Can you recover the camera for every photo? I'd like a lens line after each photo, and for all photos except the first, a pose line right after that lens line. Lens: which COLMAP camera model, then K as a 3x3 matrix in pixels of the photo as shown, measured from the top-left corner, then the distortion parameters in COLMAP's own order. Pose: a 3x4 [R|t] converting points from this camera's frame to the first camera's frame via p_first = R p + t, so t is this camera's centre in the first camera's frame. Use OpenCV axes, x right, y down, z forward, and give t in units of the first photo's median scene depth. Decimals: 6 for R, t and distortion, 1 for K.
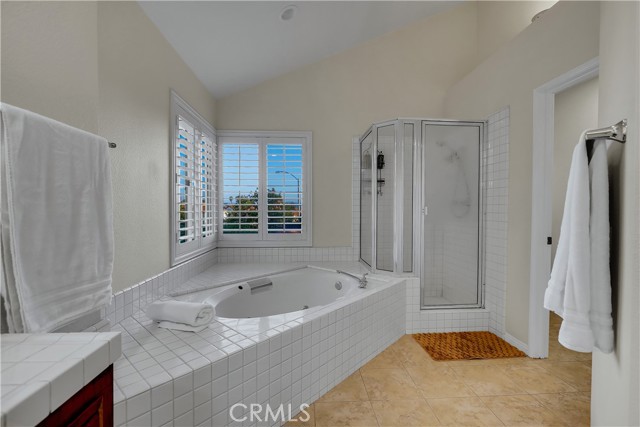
lens RADIAL K [[281.1, 0, 319.5], [0, 281.1, 212.5], [0, 0, 1]] dist [-0.004791, 0.001275]
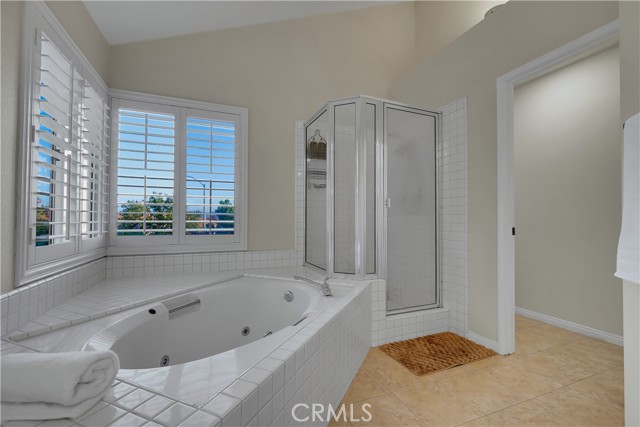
lens RADIAL K [[281.1, 0, 319.8], [0, 281.1, 213.2], [0, 0, 1]] dist [-0.004791, 0.001275]
pose [[0.947580, 0.009613, 0.319373, -0.117290], [0.001372, 0.999416, -0.034153, 0.058818], [-0.319515, 0.032801, 0.947013, 0.238547]]
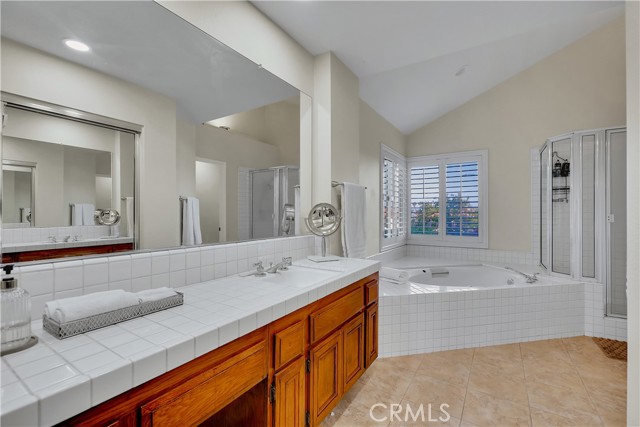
lens RADIAL K [[281.1, 0, 319.7], [0, 281.1, 211.4], [0, 0, 1]] dist [-0.004791, 0.001275]
pose [[0.807343, -0.005206, -0.590059, 0.128834], [-0.008683, 0.999748, -0.020701, -0.001915], [0.590018, 0.021836, 0.807094, -0.452758]]
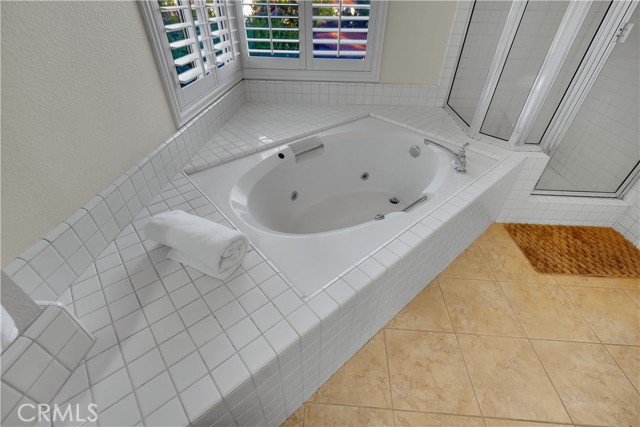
lens RADIAL K [[281.1, 0, 321.0], [0, 281.1, 210.0], [0, 0, 1]] dist [-0.004791, 0.001275]
pose [[0.991913, 0.087500, -0.091936, -0.100394], [-0.015191, 0.801005, 0.598464, -0.048006], [0.126006, -0.592228, 0.795857, 0.351474]]
